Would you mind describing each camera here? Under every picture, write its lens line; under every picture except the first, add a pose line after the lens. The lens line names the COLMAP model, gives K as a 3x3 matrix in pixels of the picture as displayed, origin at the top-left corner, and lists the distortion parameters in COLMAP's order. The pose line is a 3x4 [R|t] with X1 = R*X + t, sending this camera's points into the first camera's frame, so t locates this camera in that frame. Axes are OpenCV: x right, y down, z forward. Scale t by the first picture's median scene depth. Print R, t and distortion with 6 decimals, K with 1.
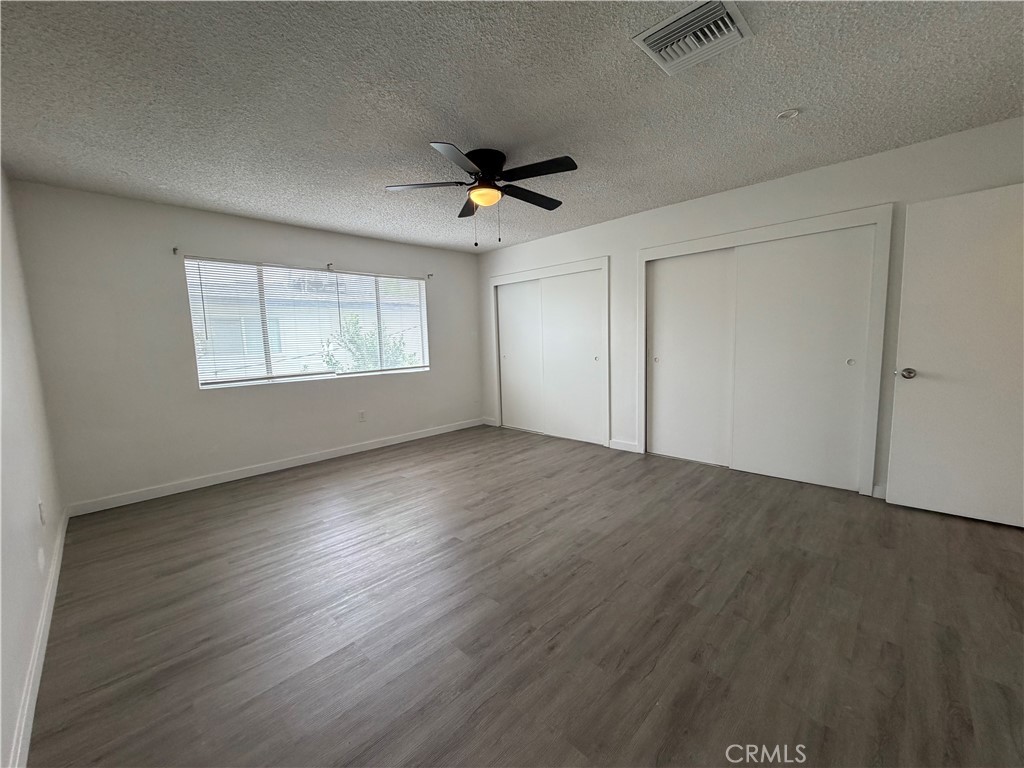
lens RADIAL K [[407.3, 0, 509.6], [0, 407.3, 382.6], [0, 0, 1]] dist [0.008366, -0.000513]
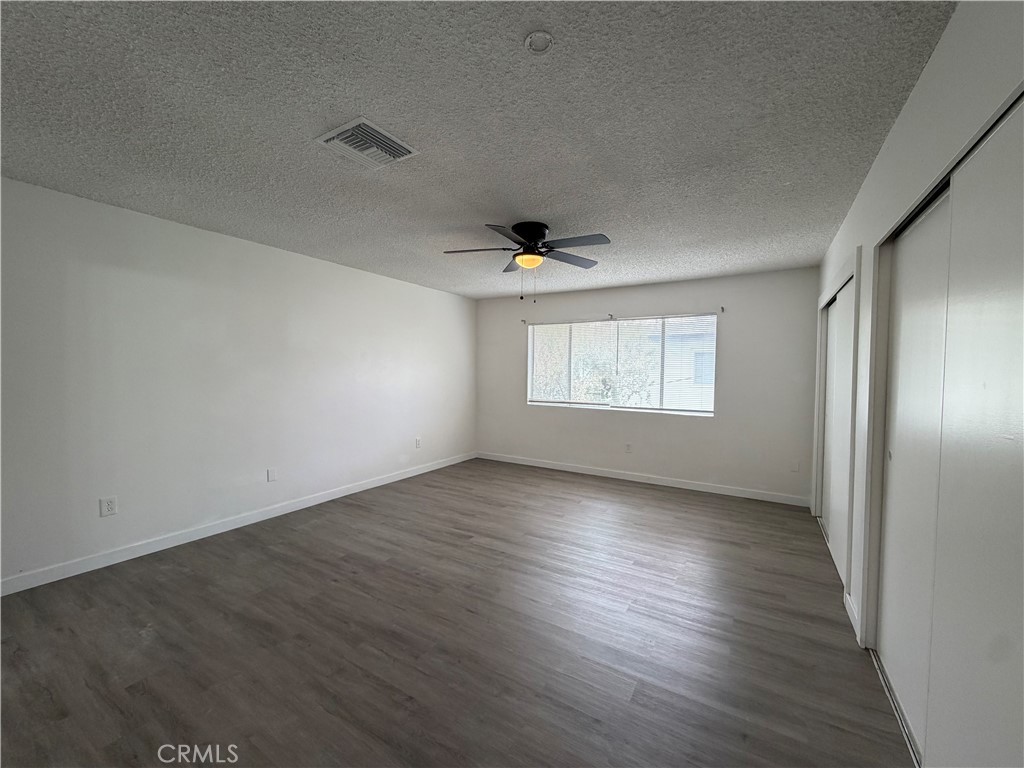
lens RADIAL K [[407.3, 0, 513.0], [0, 407.3, 384.3], [0, 0, 1]] dist [0.008366, -0.000513]
pose [[0.230699, 0.062395, -0.971023, 0.767759], [-0.123212, 0.991782, 0.034456, -0.106922], [0.965193, 0.111693, 0.236491, 0.527951]]
